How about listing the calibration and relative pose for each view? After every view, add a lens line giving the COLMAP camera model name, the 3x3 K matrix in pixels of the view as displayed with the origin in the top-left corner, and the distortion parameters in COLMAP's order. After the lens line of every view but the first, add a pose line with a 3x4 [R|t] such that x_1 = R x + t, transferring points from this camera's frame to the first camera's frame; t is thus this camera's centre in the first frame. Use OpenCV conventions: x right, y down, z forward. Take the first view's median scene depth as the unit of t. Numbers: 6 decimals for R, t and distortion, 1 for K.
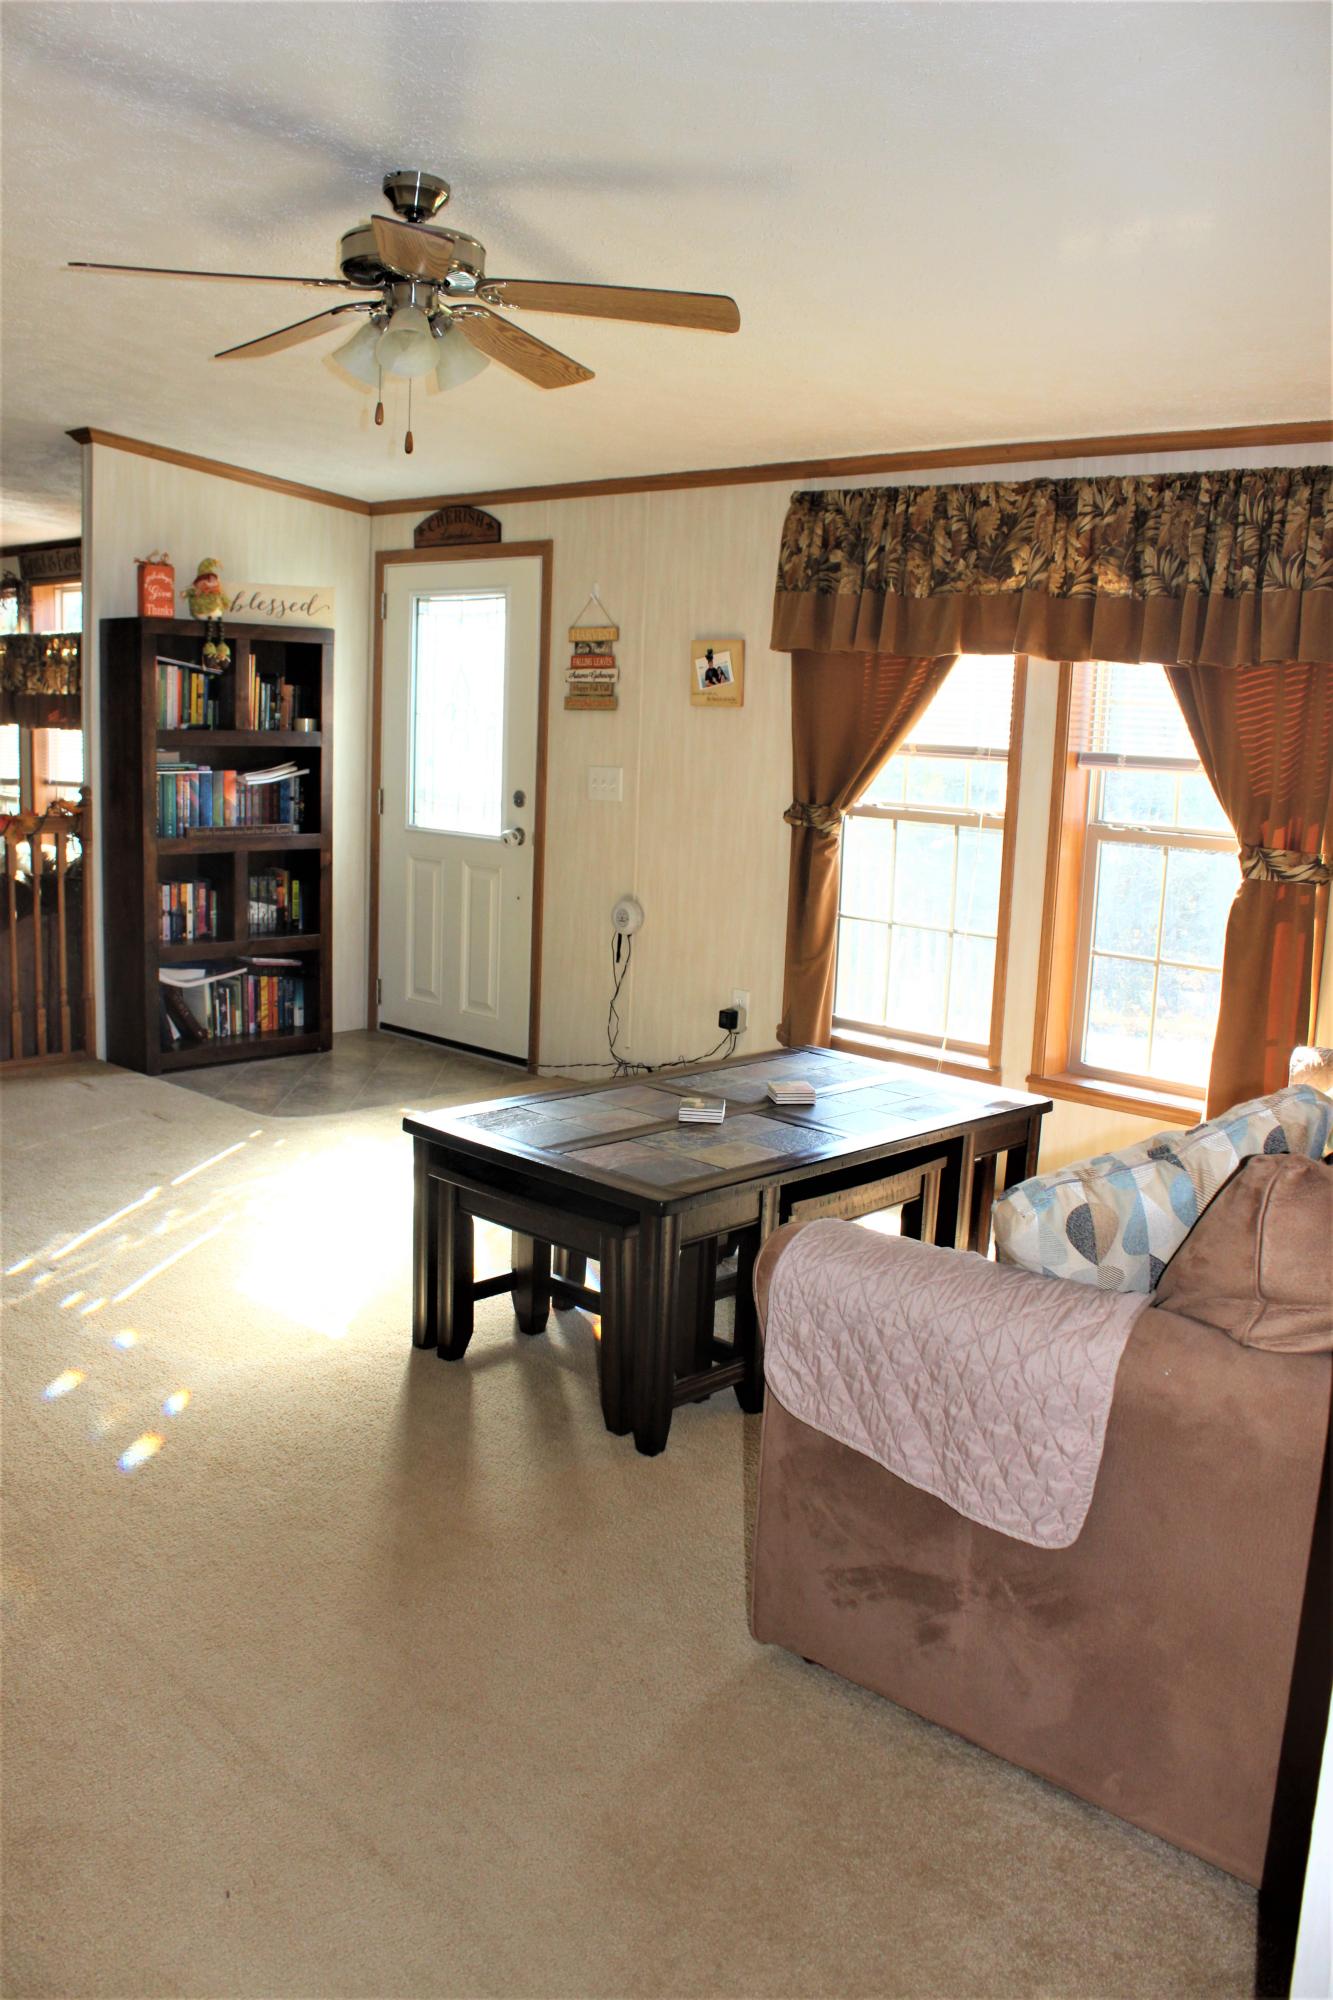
lens RADIAL K [[1650.2, 0, 672.6], [0, 1650.2, 993.4], [0, 0, 1]] dist [-0.171870, 0.127824]
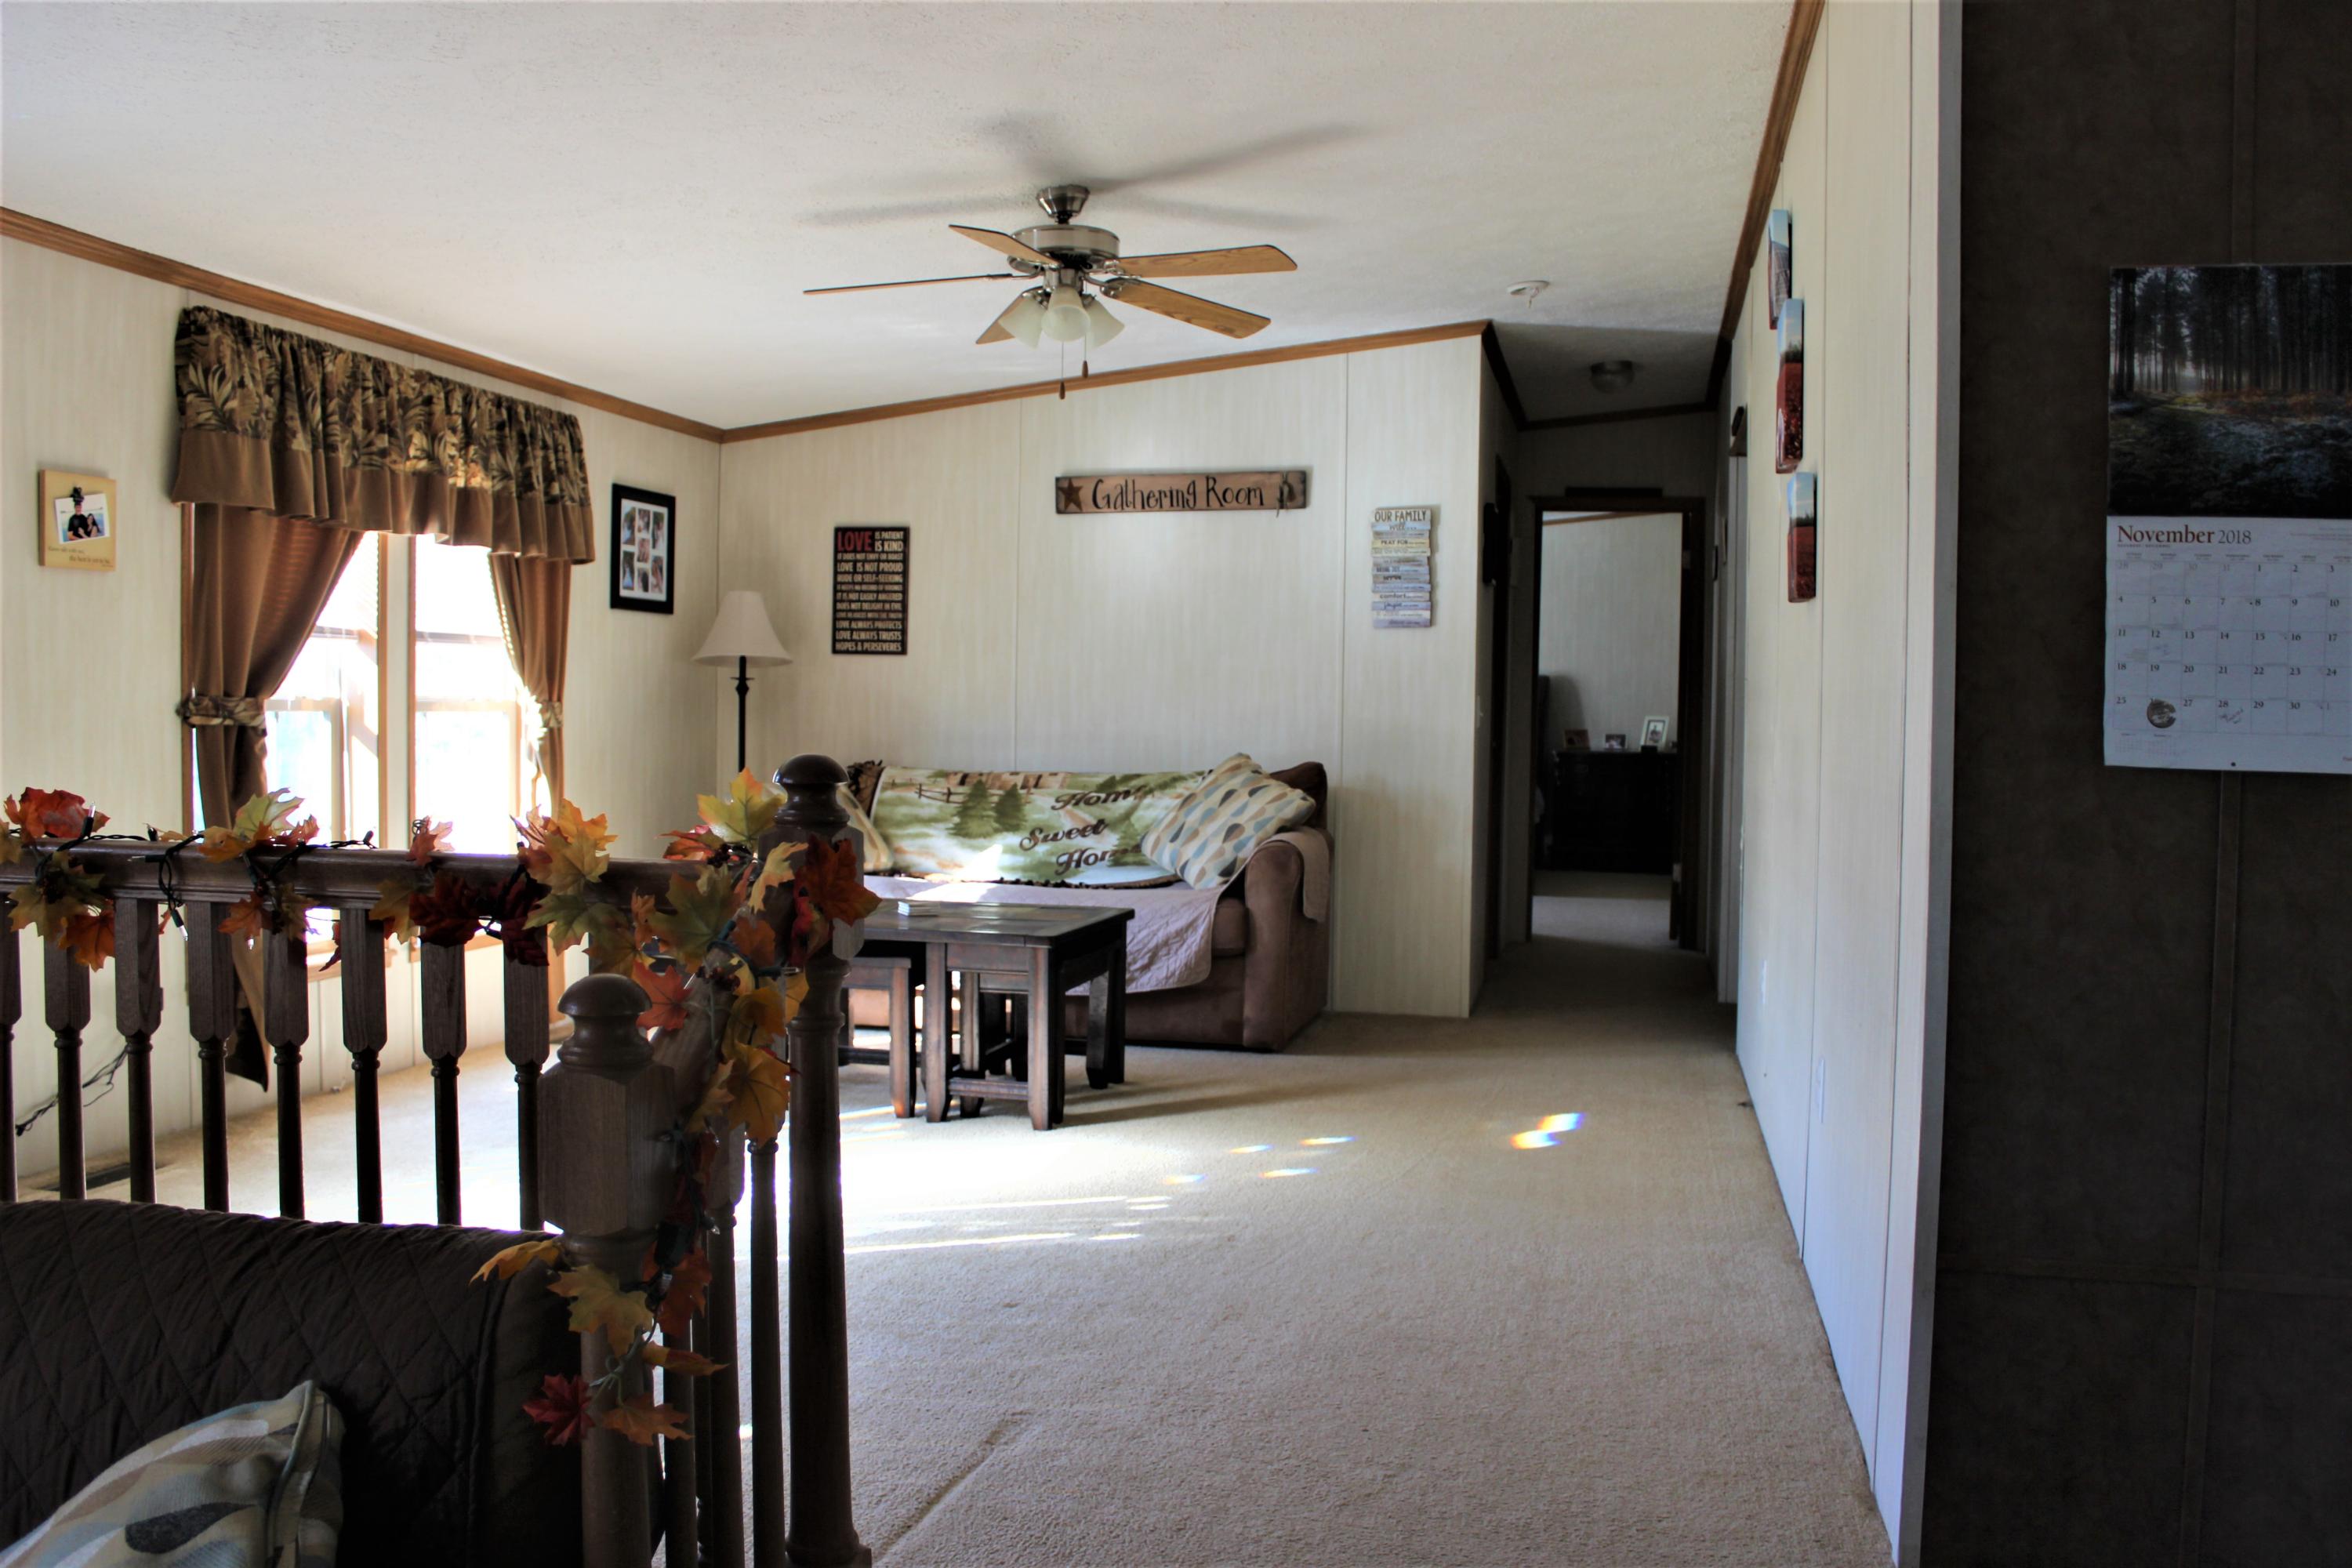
lens RADIAL K [[1940.6, 0, 1176.0], [0, 1940.6, 793.4], [0, 0, 1]] dist [-0.171870, 0.127824]
pose [[-0.496557, -0.079759, 0.864332, -0.864734], [0.114475, 0.981054, 0.156296, -0.145271], [-0.860422, 0.176554, -0.478019, 0.954701]]
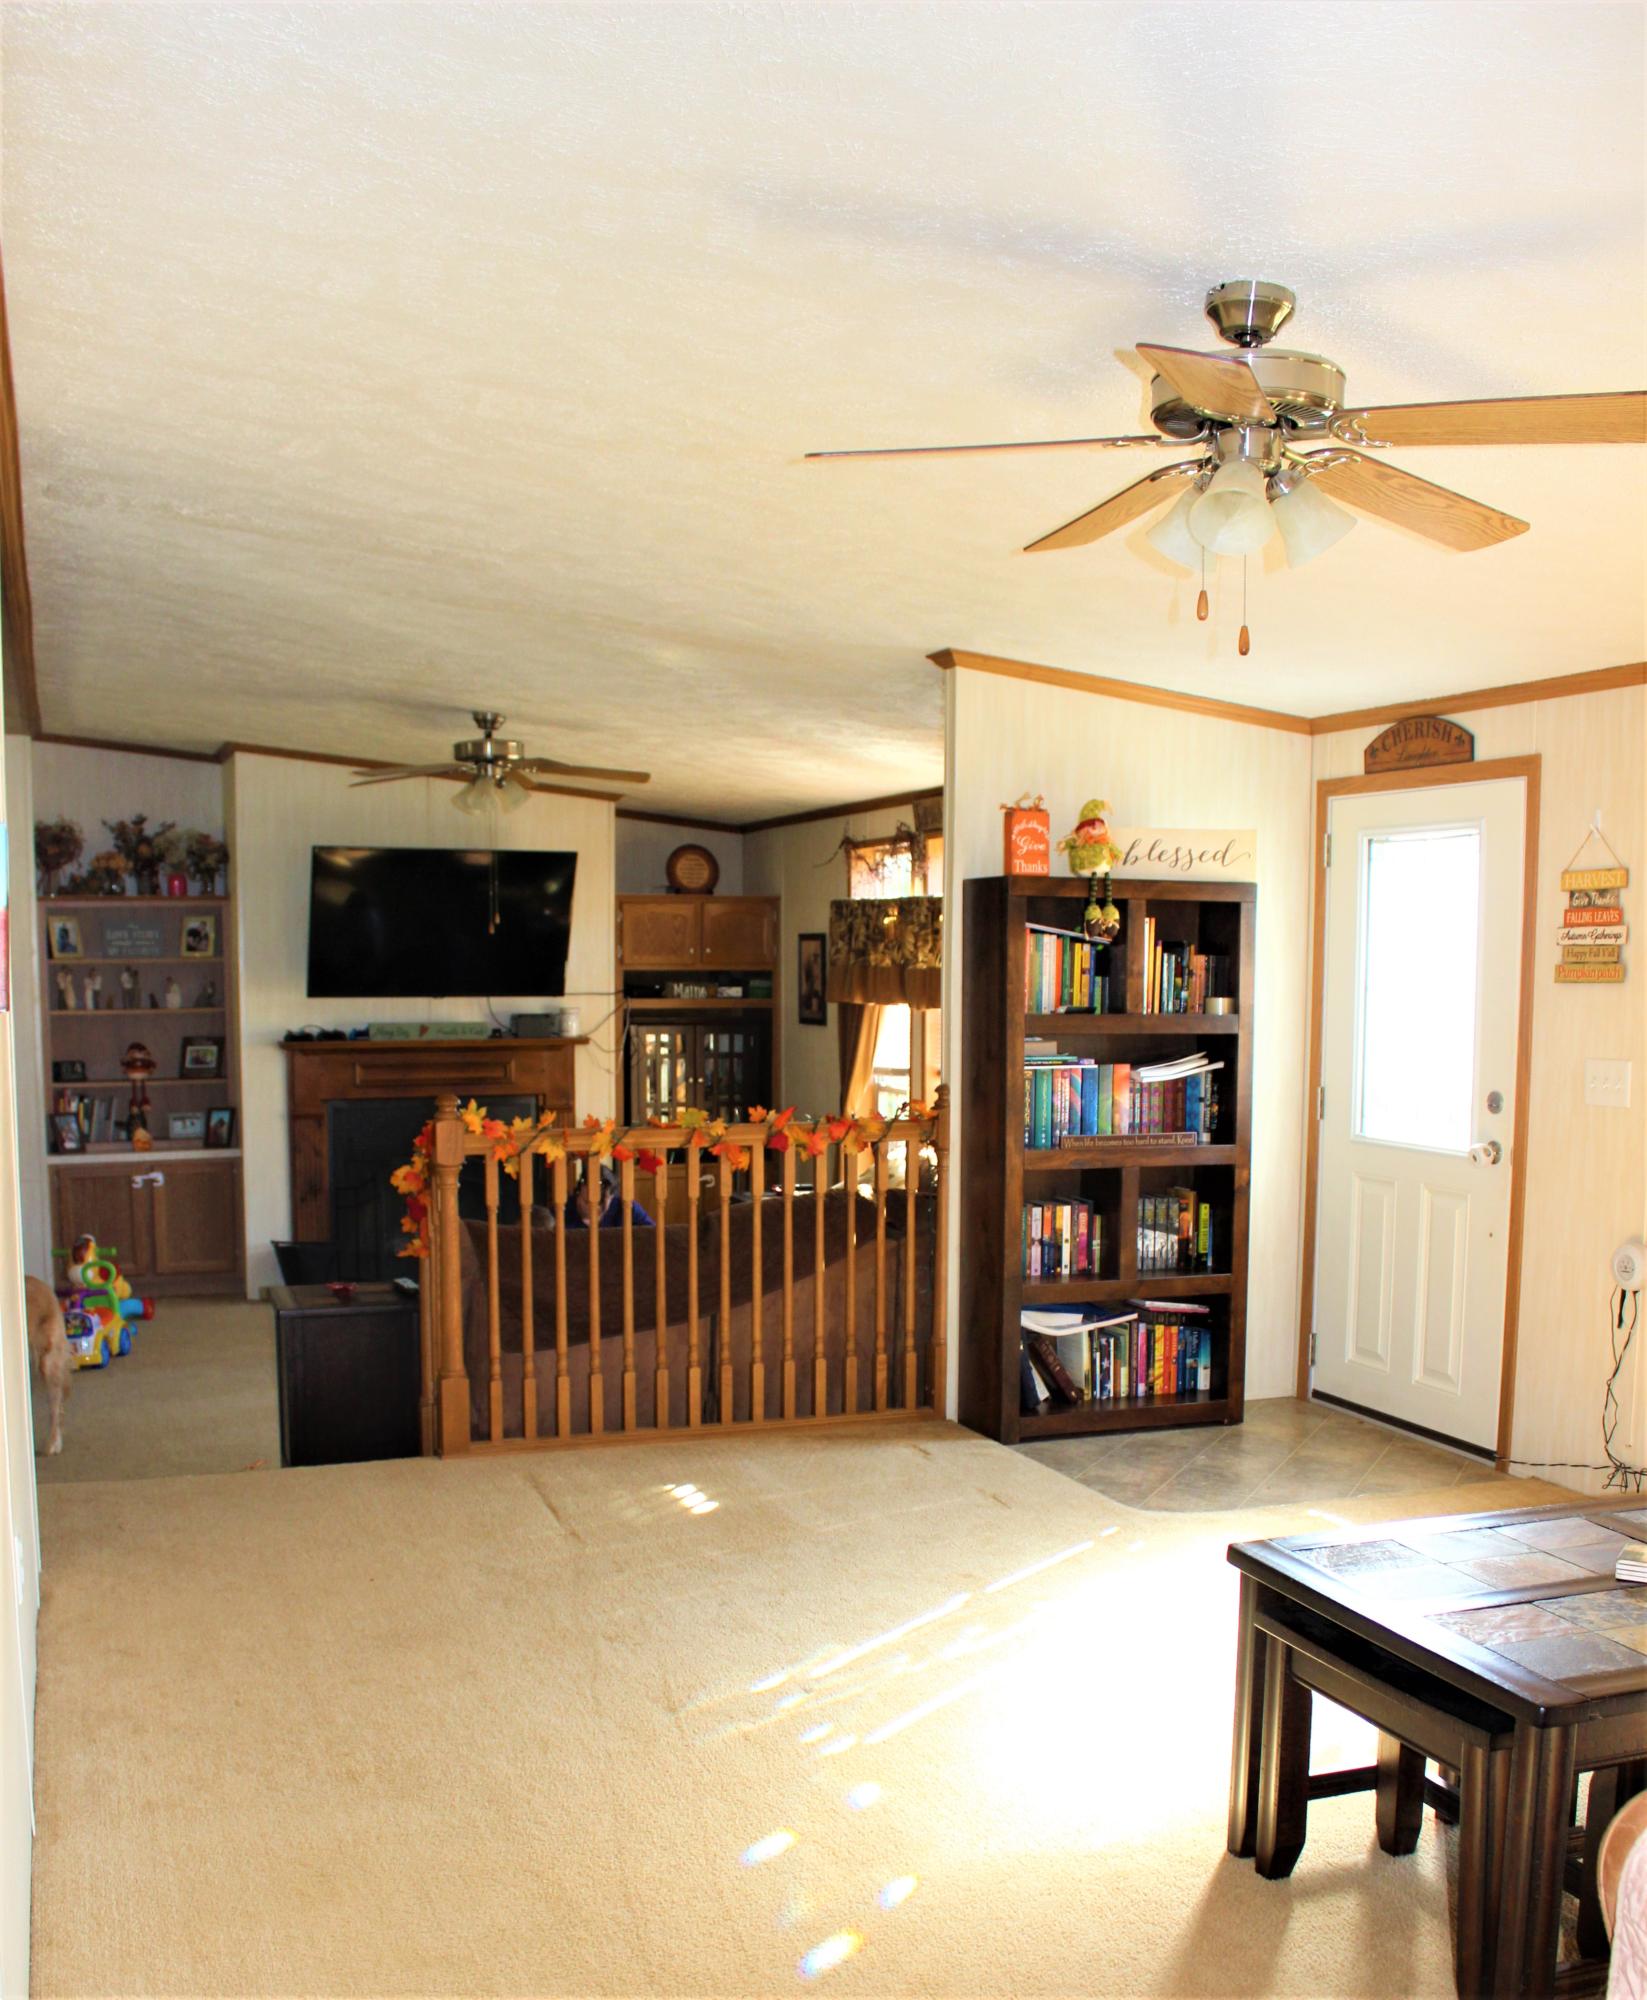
lens RADIAL K [[2033.2, 0, 824.6], [0, 2033.2, 1240.4], [0, 0, 1]] dist [-0.133392, 0.000000]
pose [[0.892339, 0.025554, -0.450641, 0.050181], [-0.043796, 0.998587, -0.030097, -0.016278], [0.449236, 0.046593, 0.892198, 0.059776]]
